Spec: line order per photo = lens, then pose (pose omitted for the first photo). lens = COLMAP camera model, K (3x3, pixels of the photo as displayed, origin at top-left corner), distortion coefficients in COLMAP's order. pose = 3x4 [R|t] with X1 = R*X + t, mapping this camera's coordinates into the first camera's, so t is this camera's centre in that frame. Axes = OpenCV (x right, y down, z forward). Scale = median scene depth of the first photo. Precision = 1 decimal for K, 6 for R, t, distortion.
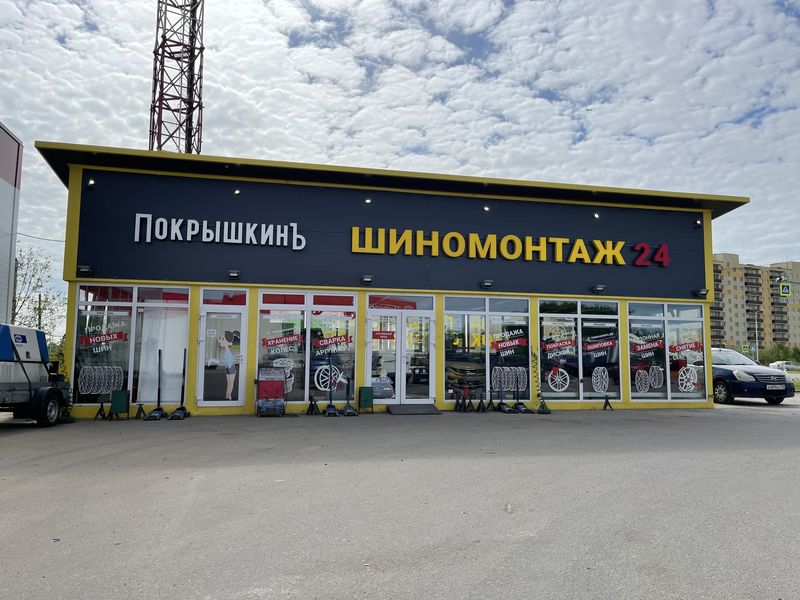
lens RADIAL K [[604.6, 0, 400.9], [0, 604.6, 306.6], [0, 0, 1]] dist [0.074843, -0.102221]
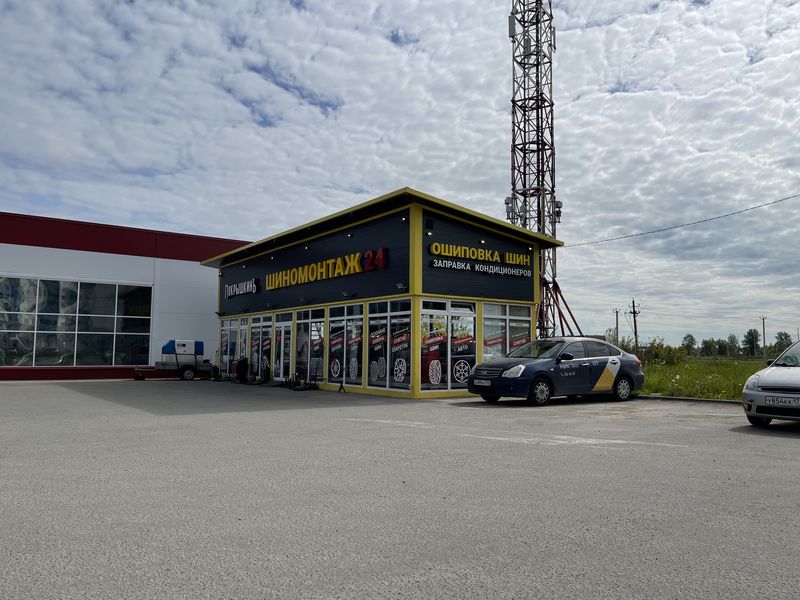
lens RADIAL K [[604.6, 0, 406.6], [0, 604.6, 297.7], [0, 0, 1]] dist [0.074843, -0.102221]
pose [[0.396301, -0.086204, -0.914065, 1.590016], [0.078428, 0.995122, -0.059845, 0.063124], [0.914765, -0.047972, 0.401129, 0.652959]]
